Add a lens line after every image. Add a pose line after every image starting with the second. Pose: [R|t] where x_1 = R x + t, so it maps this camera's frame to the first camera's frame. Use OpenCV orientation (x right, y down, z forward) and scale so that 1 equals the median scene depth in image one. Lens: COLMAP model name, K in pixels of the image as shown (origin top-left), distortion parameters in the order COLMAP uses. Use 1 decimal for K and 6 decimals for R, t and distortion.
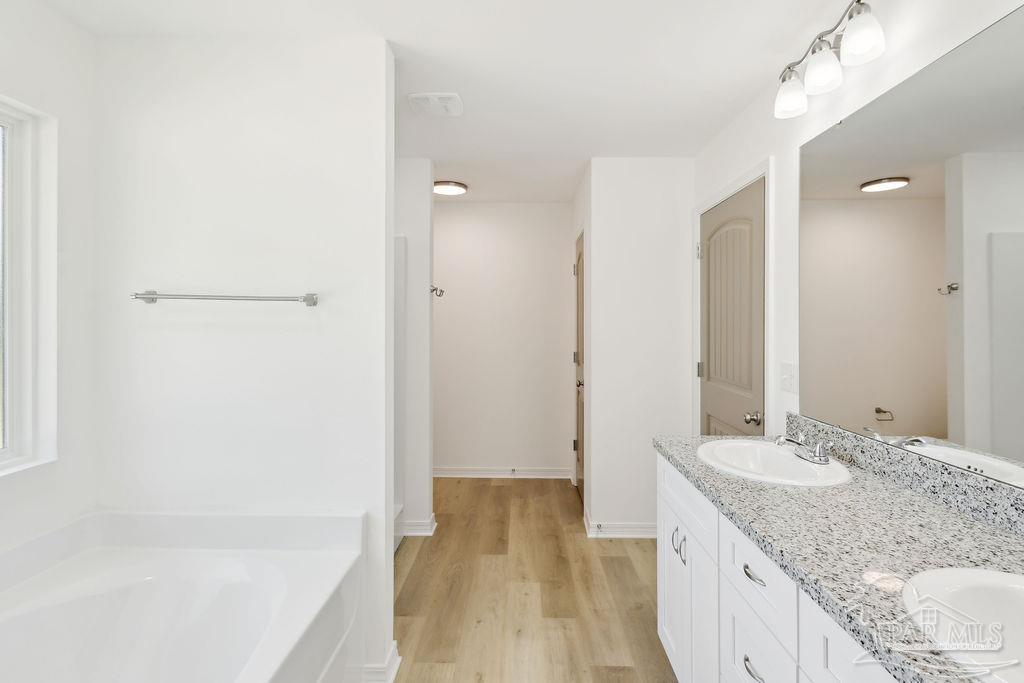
lens RADIAL K [[485.1, 0, 512.0], [0, 485.1, 332.5], [0, 0, 1]] dist [0.009980, -0.000552]
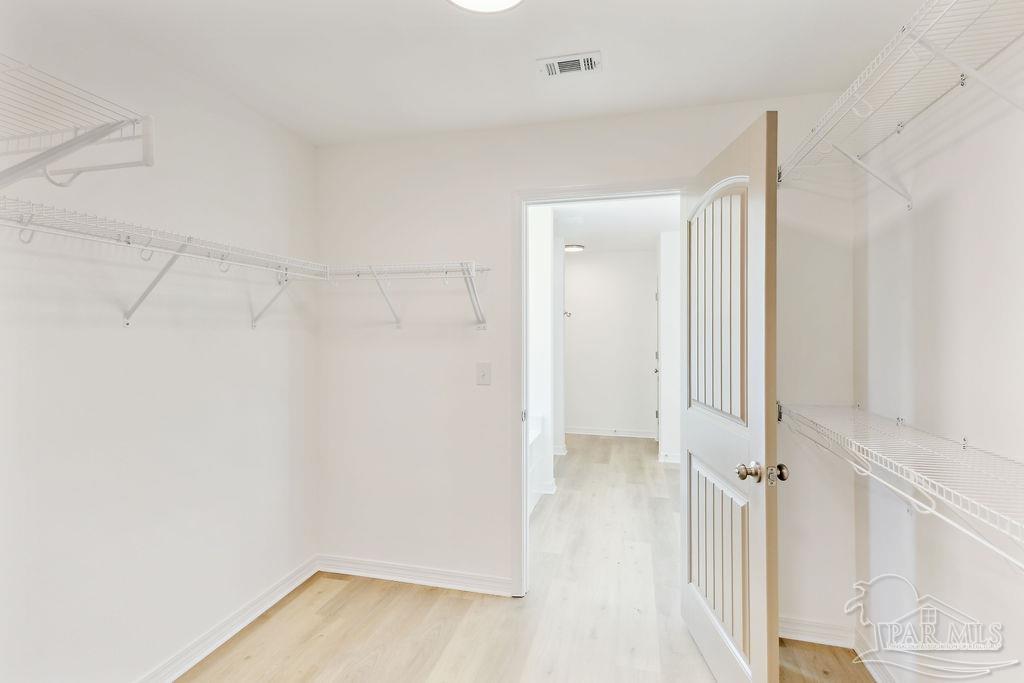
lens RADIAL K [[485.1, 0, 508.0], [0, 485.1, 337.2], [0, 0, 1]] dist [0.009980, -0.000552]
pose [[0.973231, -0.000123, -0.229828, 0.033397], [-0.001908, 0.999961, -0.008613, 0.010729], [0.229821, 0.008821, 0.973193, -0.694445]]
